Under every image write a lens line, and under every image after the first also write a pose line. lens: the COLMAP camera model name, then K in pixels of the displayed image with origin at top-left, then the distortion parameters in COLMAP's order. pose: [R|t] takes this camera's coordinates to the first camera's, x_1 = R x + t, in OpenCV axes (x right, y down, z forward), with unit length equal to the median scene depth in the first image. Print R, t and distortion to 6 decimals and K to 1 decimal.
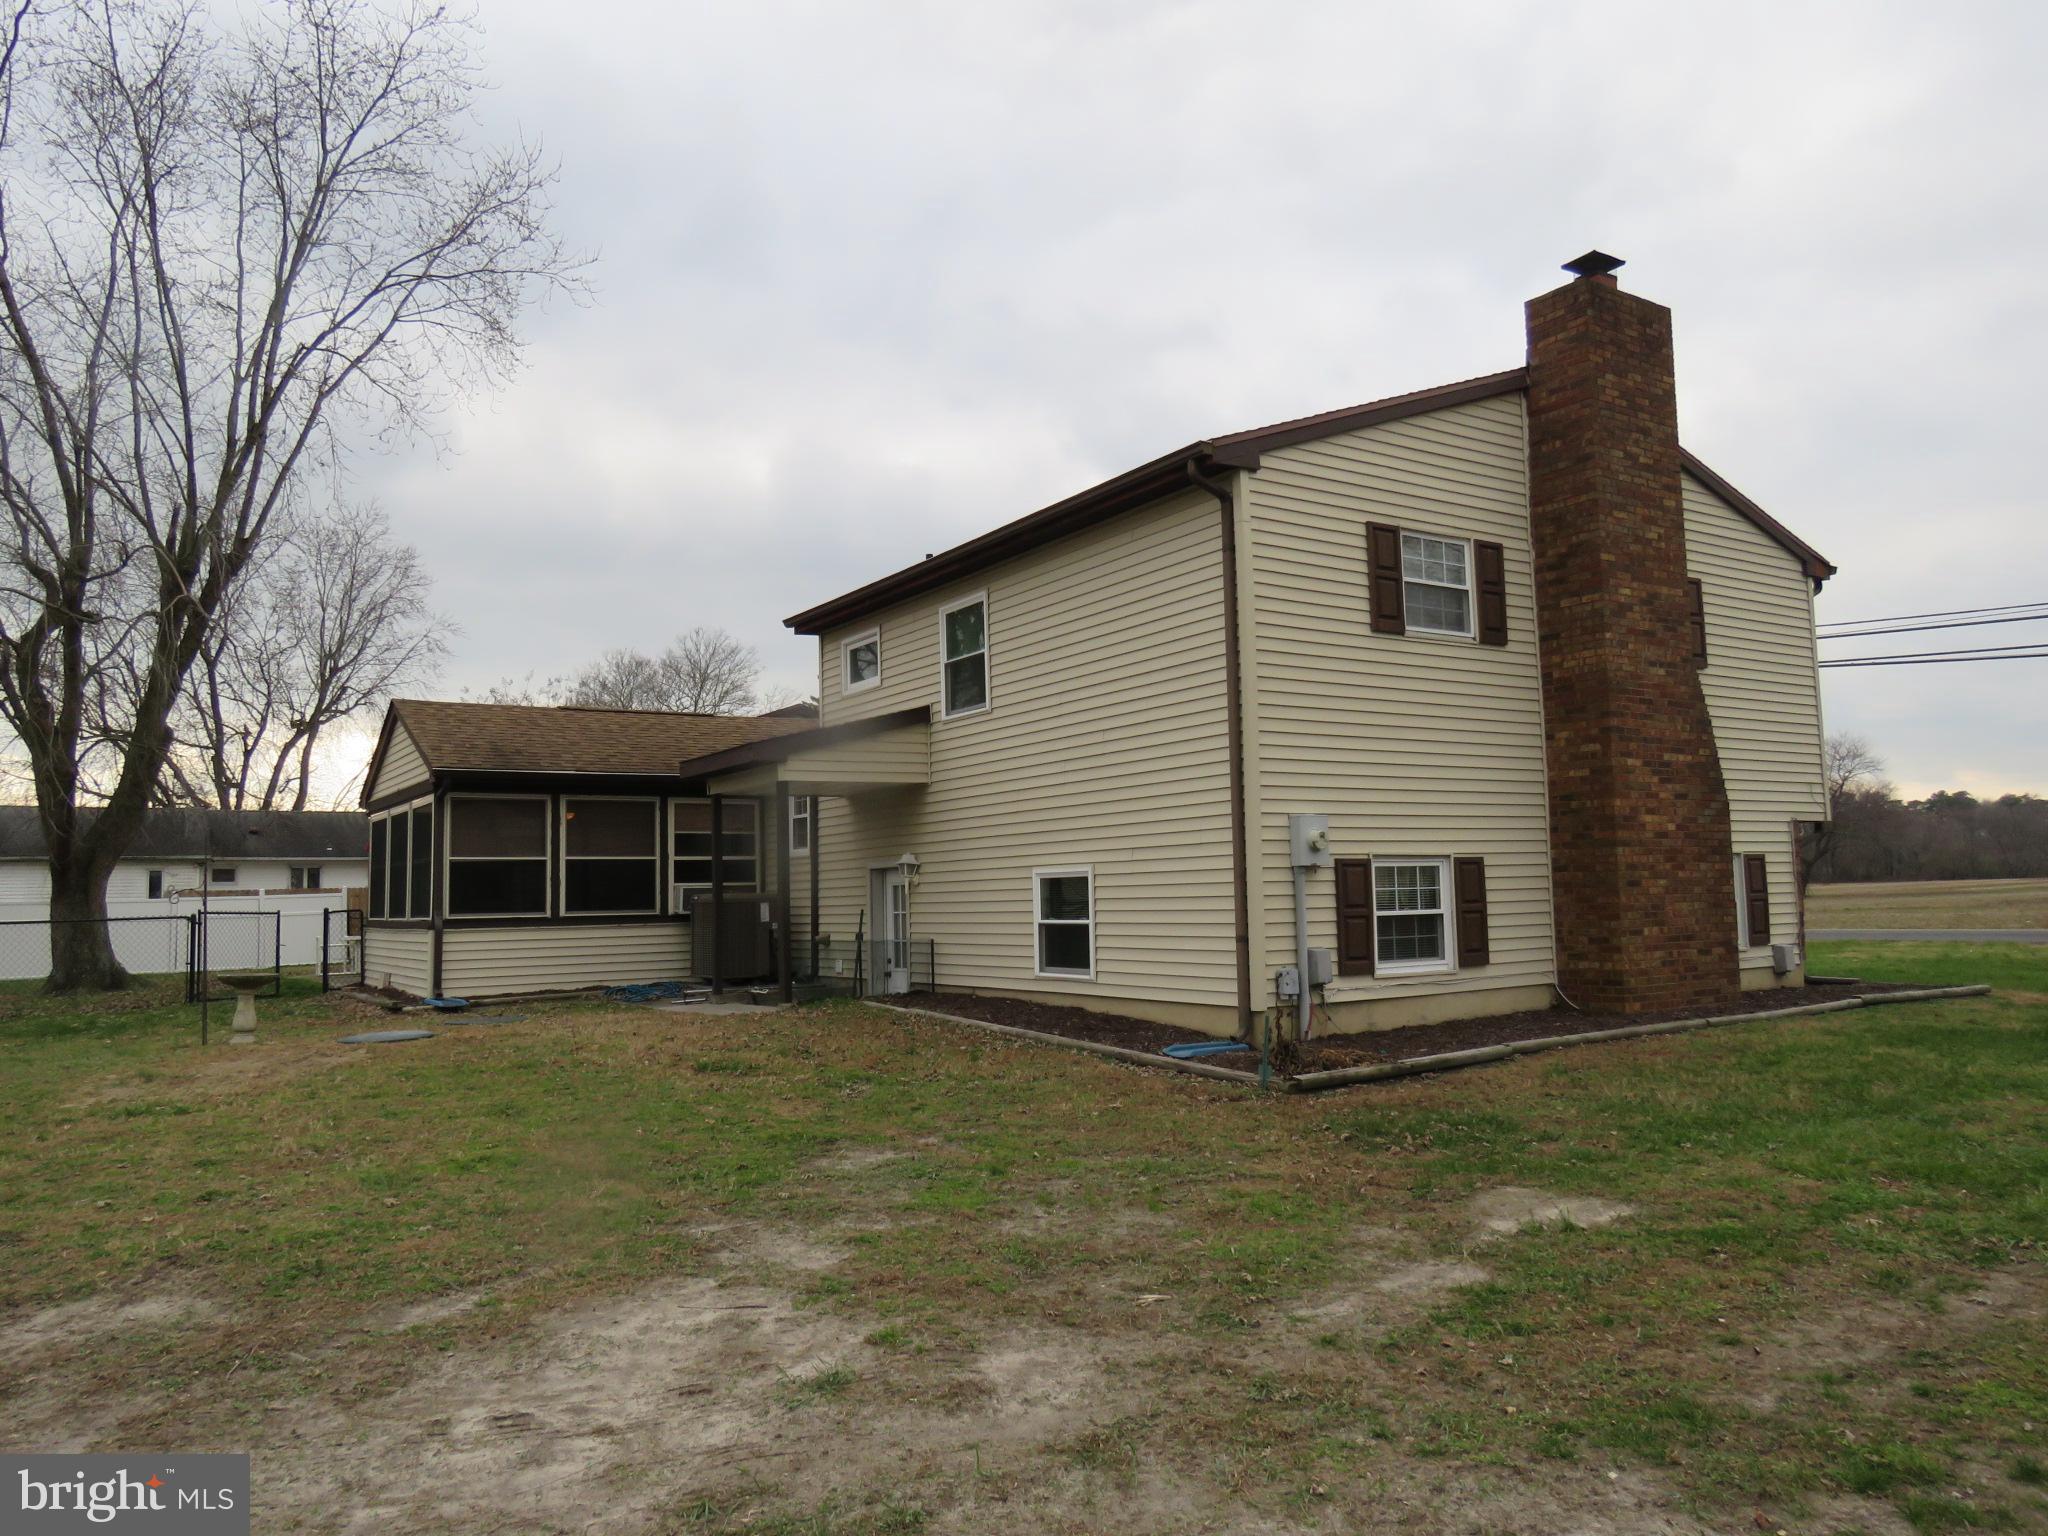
lens RADIAL K [[1442.4, 0, 1024.0], [0, 1442.4, 768.0], [0, 0, 1]] dist [0.000214, 0.000318]
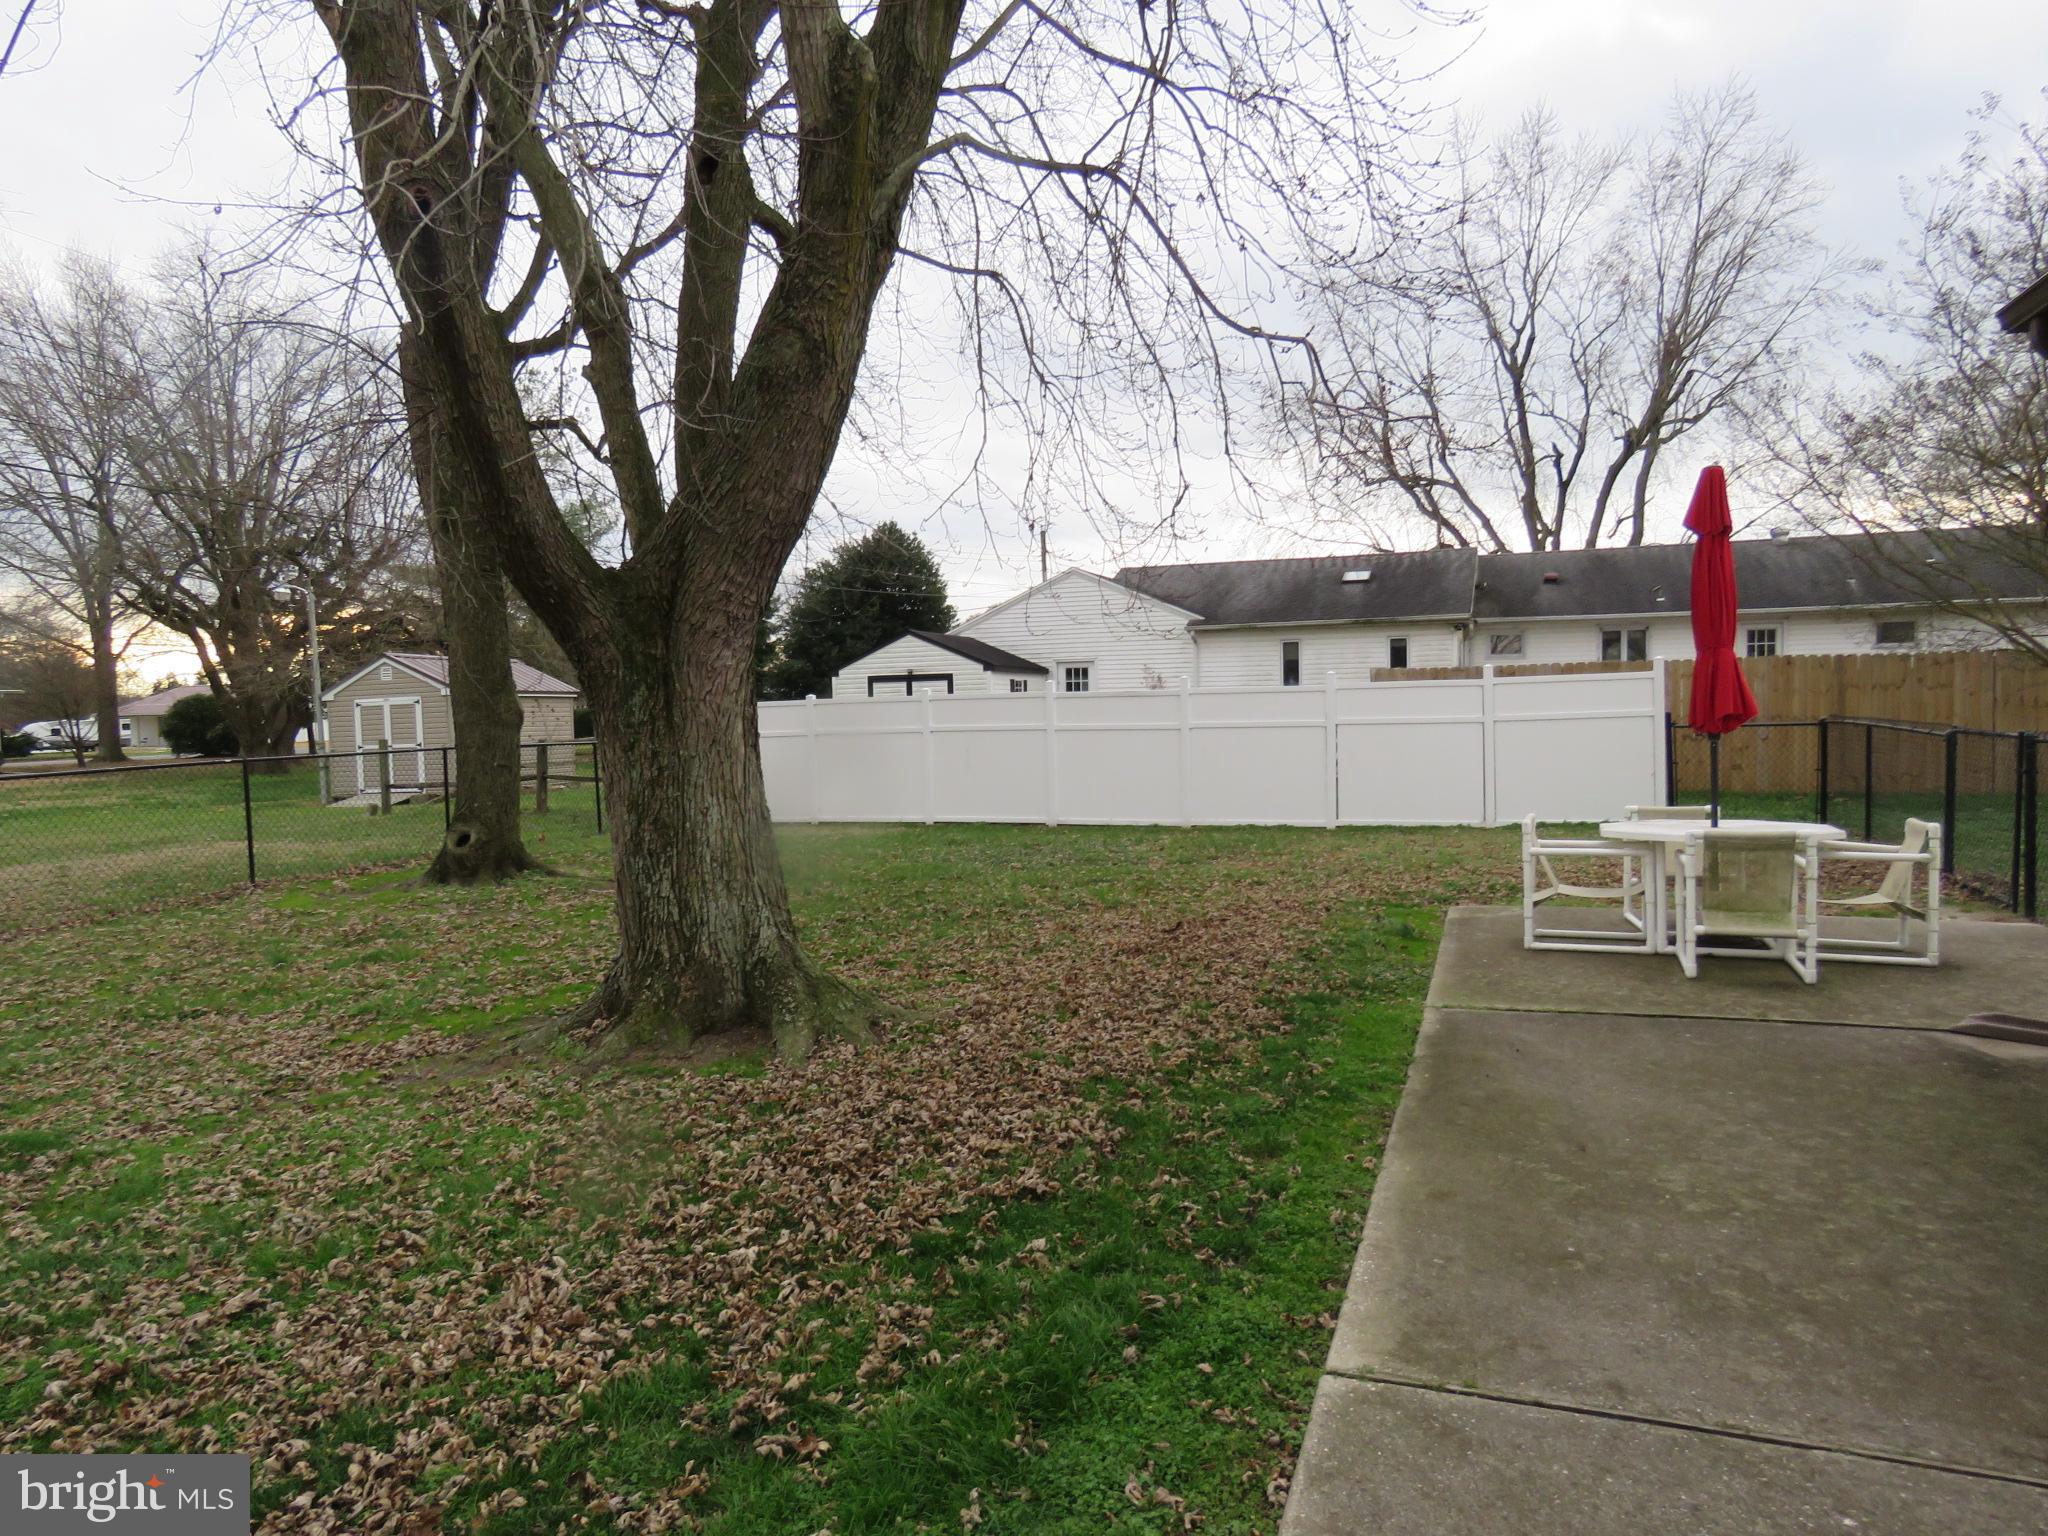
lens RADIAL K [[1298.8, 0, 1018.9], [0, 1298.8, 773.6], [0, 0, 1]] dist [-0.004007, 0.000820]
pose [[0.598688, 0.059080, -0.798800, -0.157182], [0.076090, 0.988571, 0.130144, 0.029496], [0.797360, -0.138696, 0.587351, 0.353675]]
